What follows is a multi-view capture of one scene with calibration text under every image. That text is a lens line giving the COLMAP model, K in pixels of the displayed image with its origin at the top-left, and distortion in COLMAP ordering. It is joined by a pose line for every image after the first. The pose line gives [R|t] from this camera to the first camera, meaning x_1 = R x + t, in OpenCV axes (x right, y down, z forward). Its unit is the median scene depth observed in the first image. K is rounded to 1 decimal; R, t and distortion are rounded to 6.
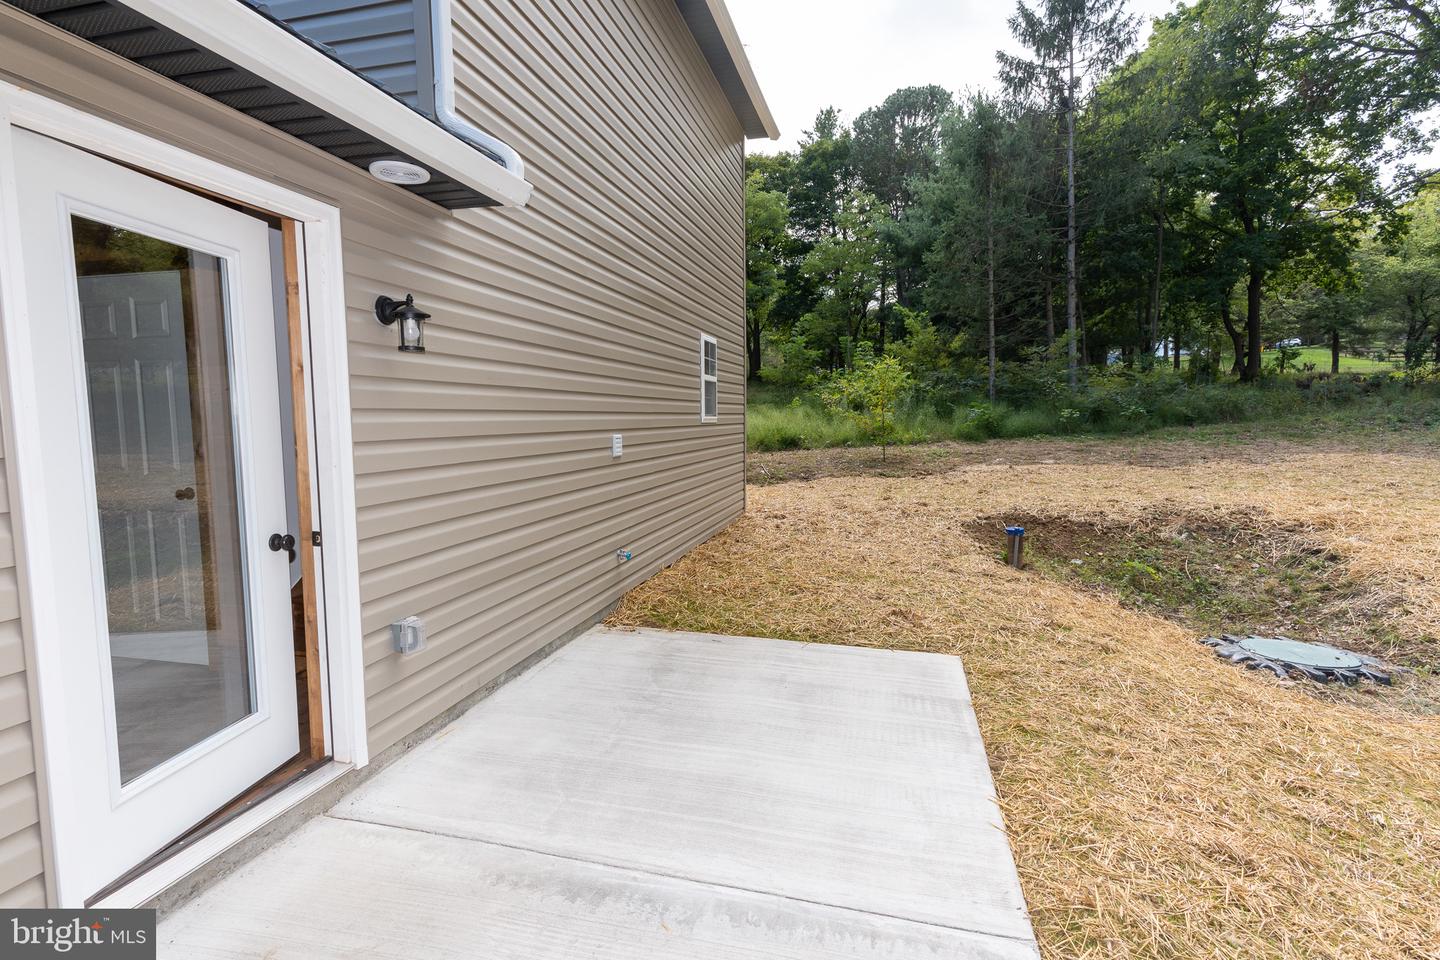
lens RADIAL K [[696.5, 0, 714.1], [0, 696.5, 487.2], [0, 0, 1]] dist [0.005669, 0.003144]
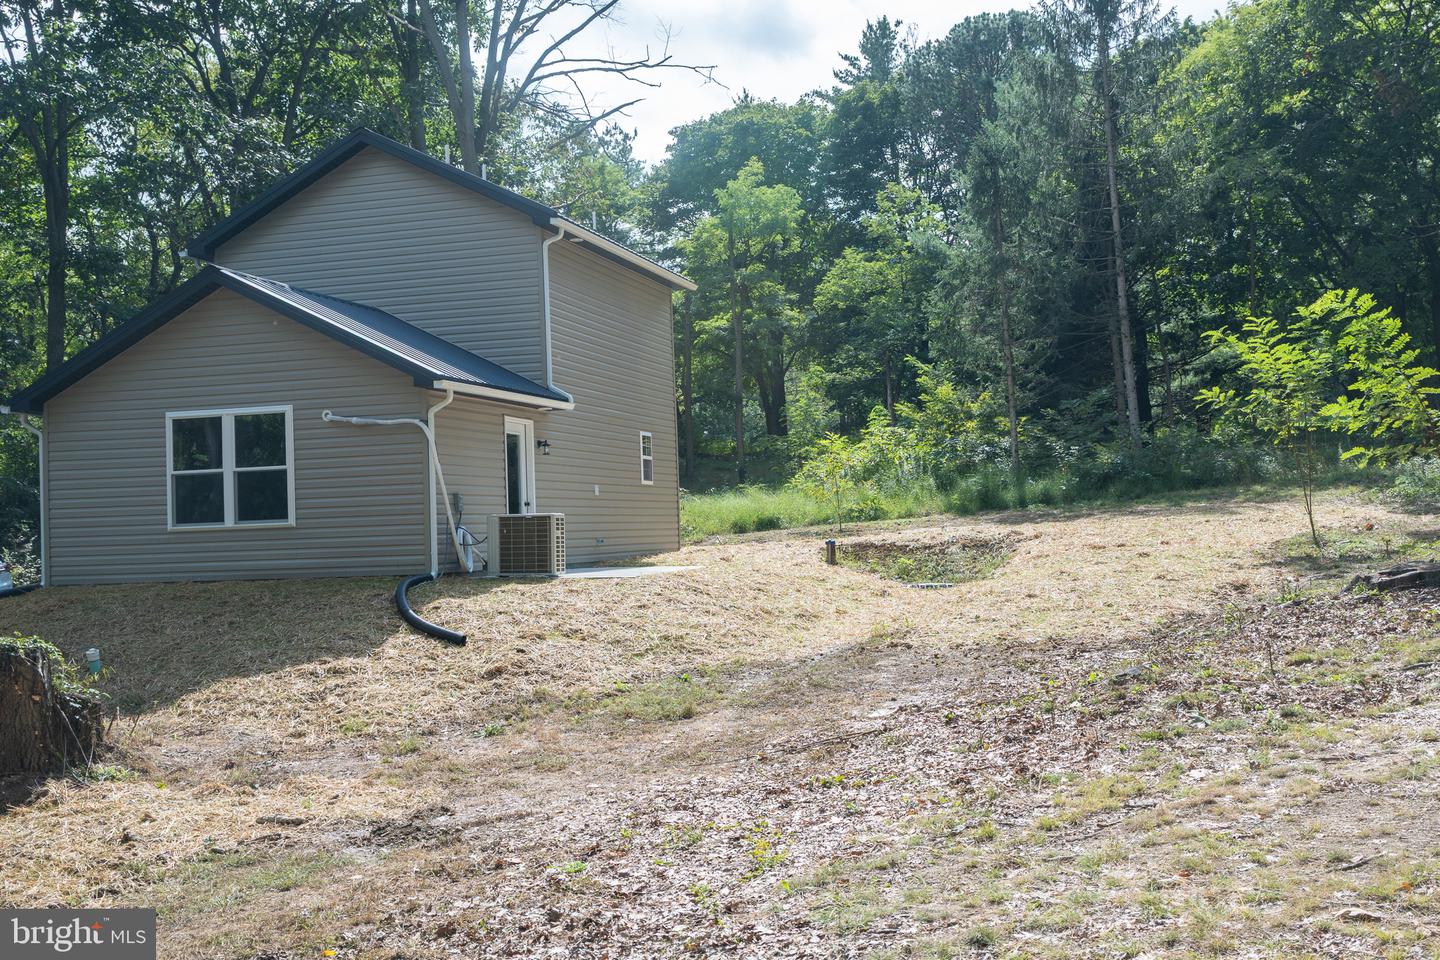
lens RADIAL K [[1570.4, 0, 719.1], [0, 1570.4, 483.9], [0, 0, 1]] dist [0.040967, 0.000000]
pose [[0.999298, -0.032949, -0.017822, 0.060396], [0.030302, 0.990716, -0.132530, 0.105881], [0.022023, 0.131897, 0.991019, -0.702638]]
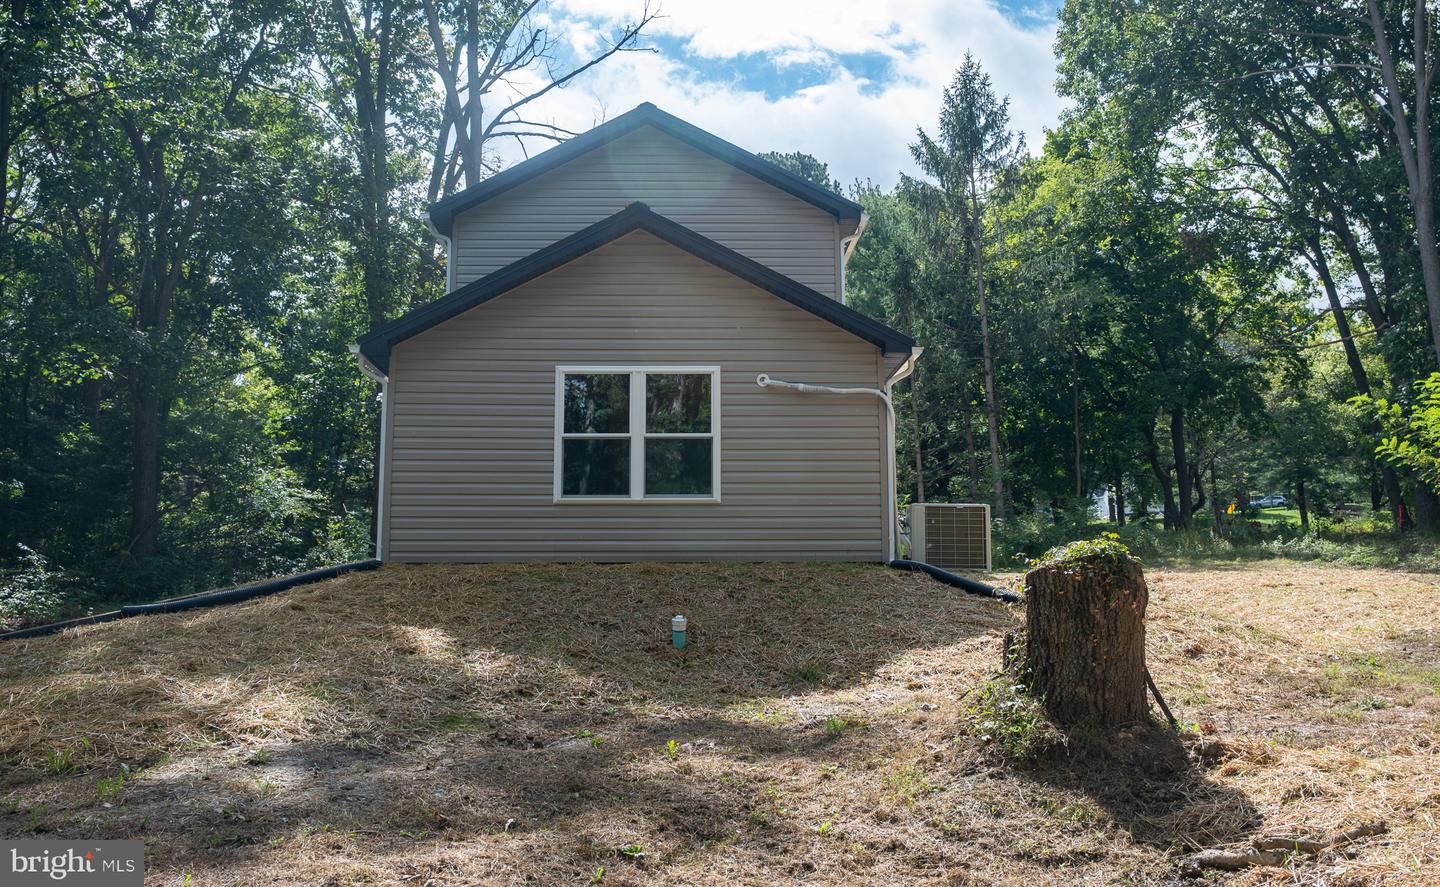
lens RADIAL K [[1393.0, 0, 719.2], [0, 1393.0, 437.4], [0, 0, 1]] dist [-0.014225, 0.000000]
pose [[0.958931, 0.036949, 0.281224, -0.301654], [0.030585, 0.972228, -0.232029, 0.127856], [-0.281987, 0.231101, 0.931169, -0.518615]]
